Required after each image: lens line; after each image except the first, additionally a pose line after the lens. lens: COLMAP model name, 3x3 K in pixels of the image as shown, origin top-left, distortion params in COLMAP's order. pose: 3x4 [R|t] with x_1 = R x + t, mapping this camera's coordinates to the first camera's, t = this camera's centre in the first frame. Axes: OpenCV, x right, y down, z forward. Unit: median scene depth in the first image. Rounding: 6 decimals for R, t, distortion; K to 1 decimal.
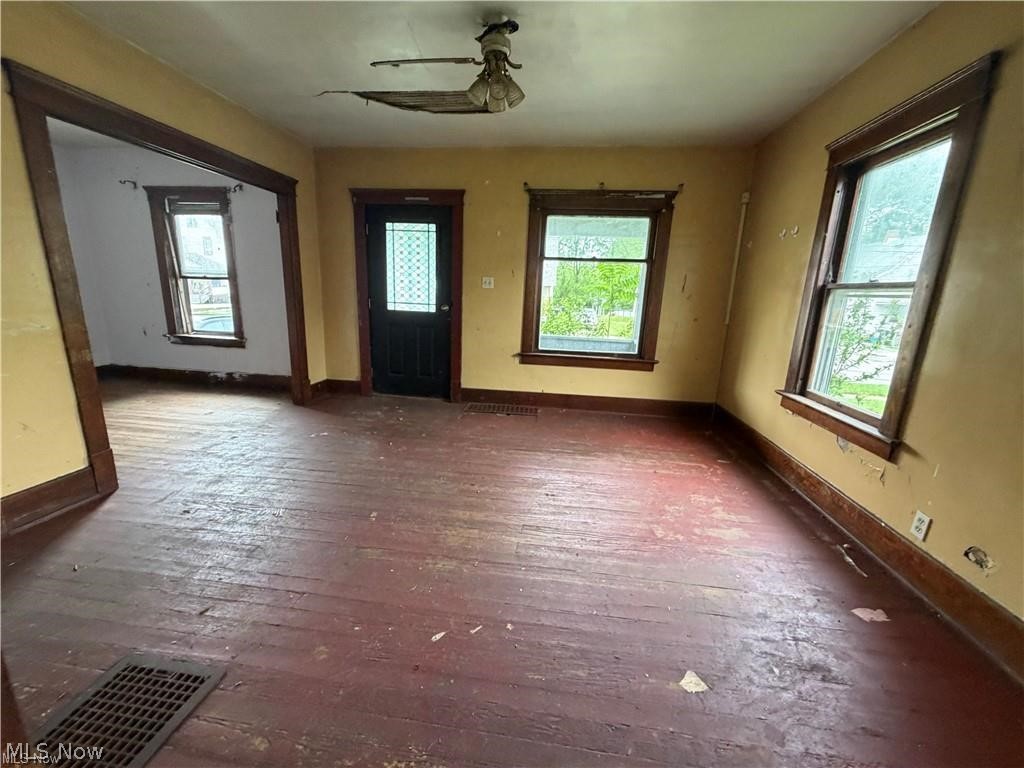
lens RADIAL K [[409.4, 0, 508.0], [0, 409.4, 385.1], [0, 0, 1]] dist [0.002462, 0.000210]
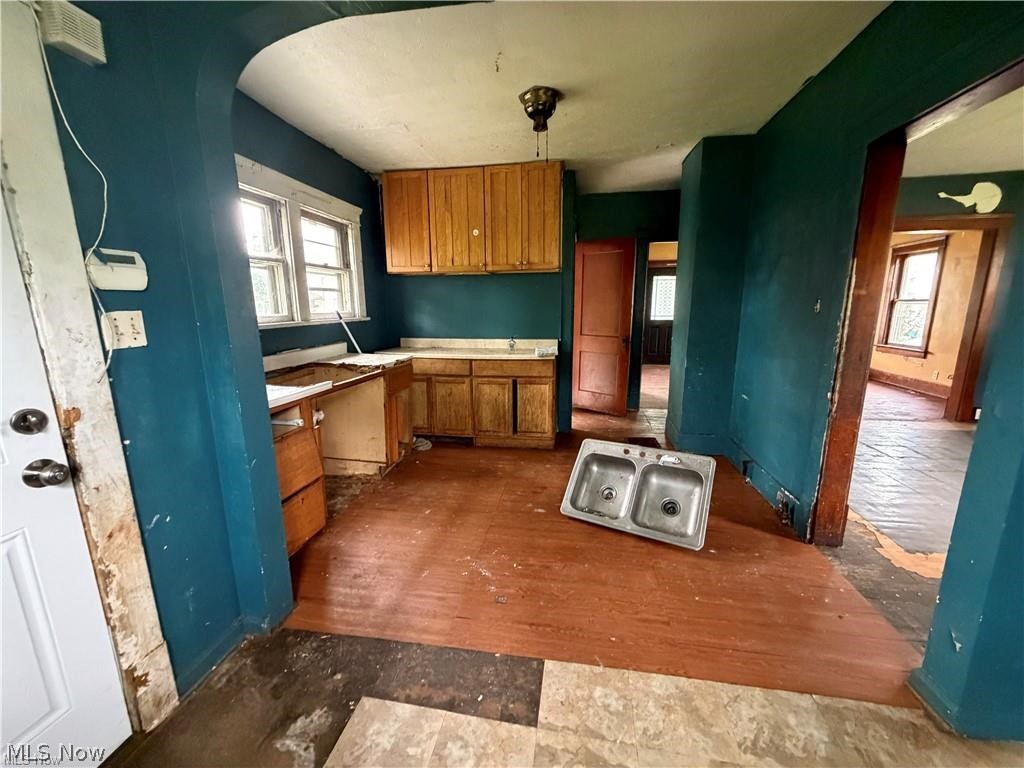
lens RADIAL K [[409.4, 0, 512.1], [0, 409.4, 386.3], [0, 0, 1]] dist [0.002462, 0.000210]
pose [[0.998161, -0.036720, -0.048240, -1.381495], [0.035119, 0.998817, -0.033625, 0.273350], [0.049418, 0.031869, 0.998270, -1.523887]]
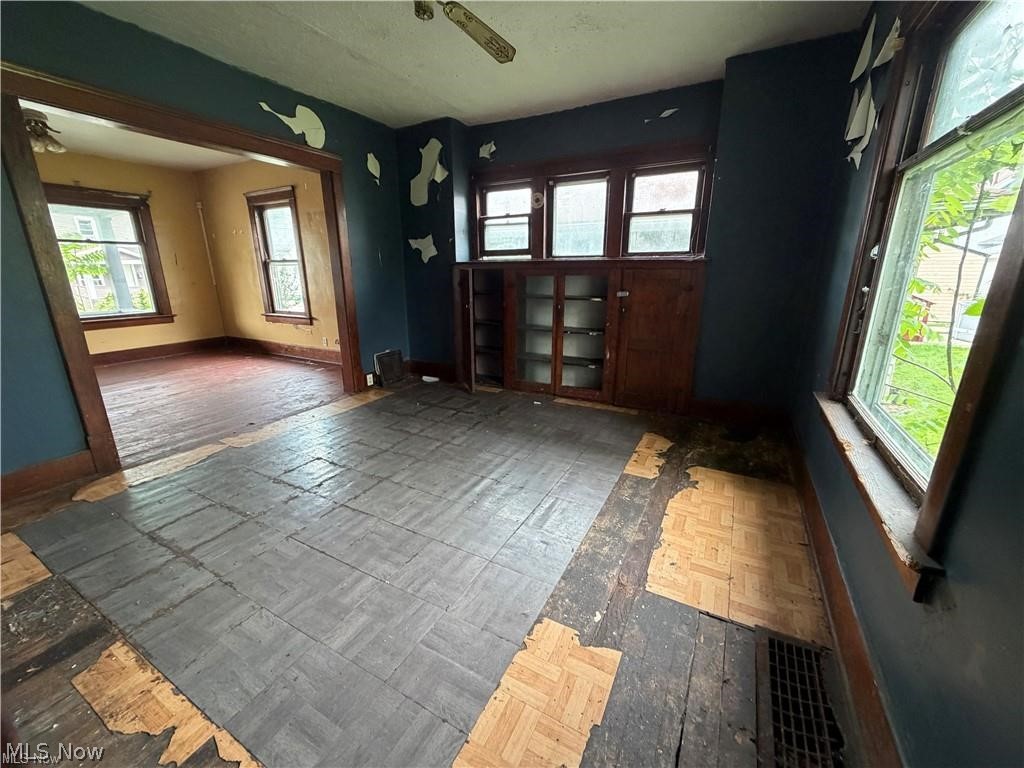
lens RADIAL K [[409.4, 0, 508.8], [0, 409.4, 386.0], [0, 0, 1]] dist [0.002462, 0.000210]
pose [[0.374335, -0.284964, 0.882422, -0.799920], [0.226002, 0.950951, 0.211221, 0.208830], [-0.899331, 0.120362, 0.420377, -0.931465]]
